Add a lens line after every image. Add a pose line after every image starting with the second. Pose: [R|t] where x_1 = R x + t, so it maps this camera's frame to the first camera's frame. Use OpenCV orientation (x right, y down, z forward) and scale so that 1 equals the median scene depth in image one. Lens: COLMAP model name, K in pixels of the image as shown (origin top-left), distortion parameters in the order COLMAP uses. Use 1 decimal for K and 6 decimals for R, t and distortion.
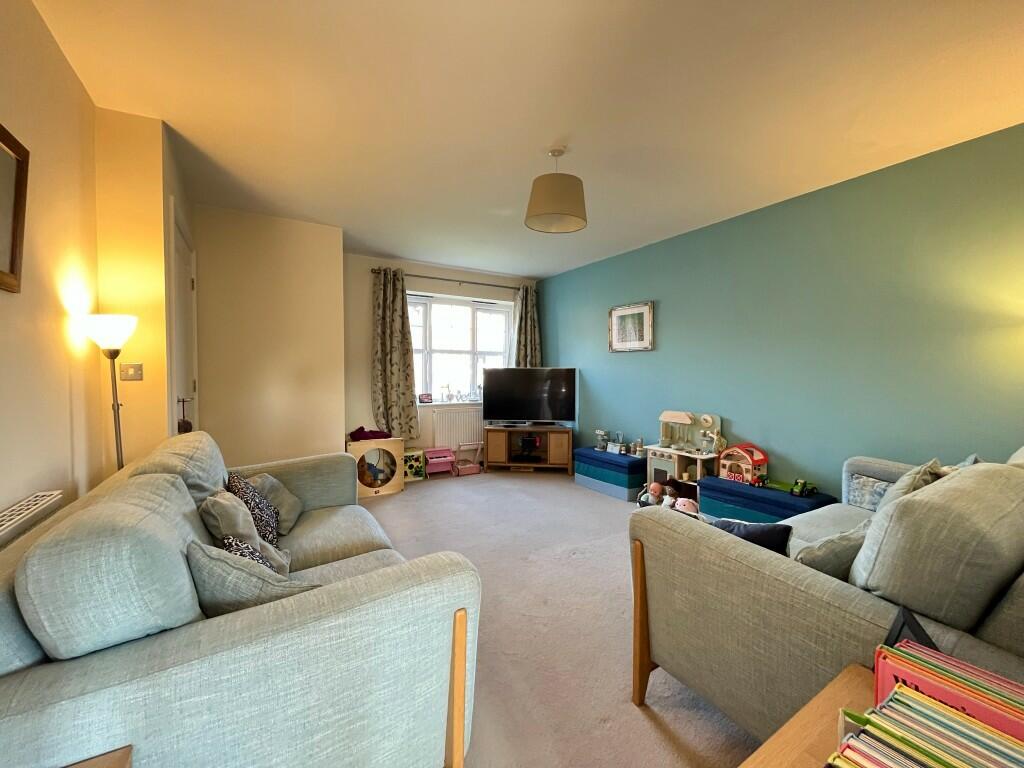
lens RADIAL K [[422.0, 0, 512.8], [0, 422.0, 386.9], [0, 0, 1]] dist [-0.001465, 0.000202]
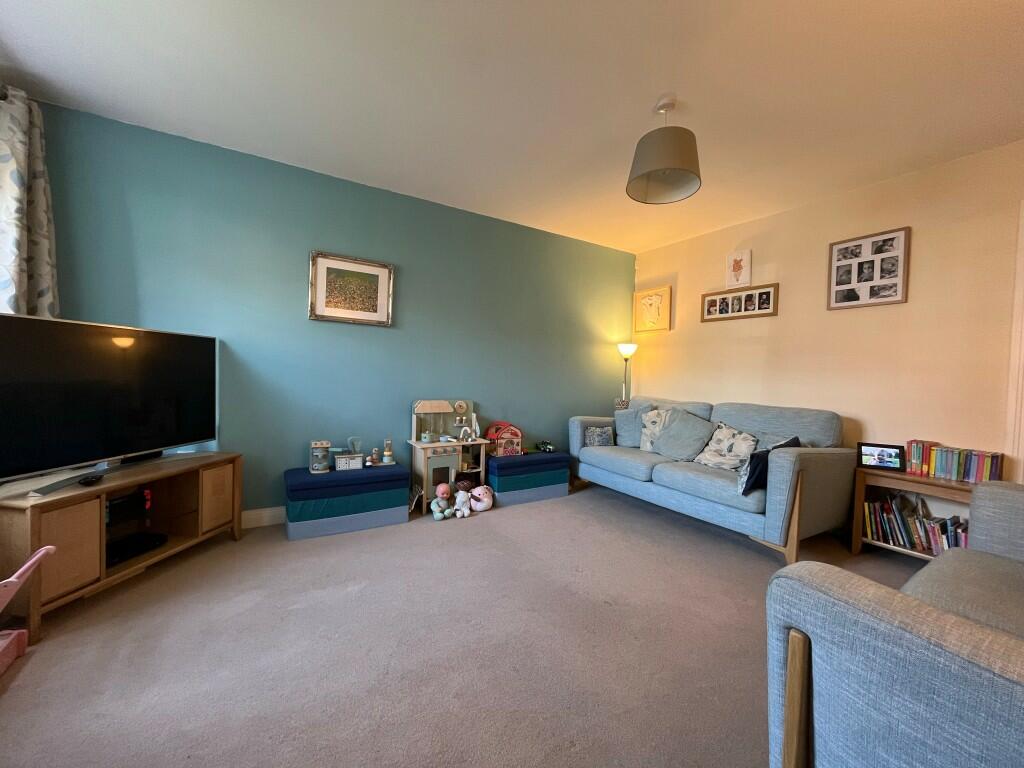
lens RADIAL K [[422.0, 0, 512.8], [0, 422.0, 386.9], [0, 0, 1]] dist [-0.001465, 0.000202]
pose [[-0.023472, -0.031862, 0.999217, -0.457277], [0.001382, 0.999490, 0.031904, 0.000976], [-0.999724, 0.002129, -0.023416, 0.766021]]
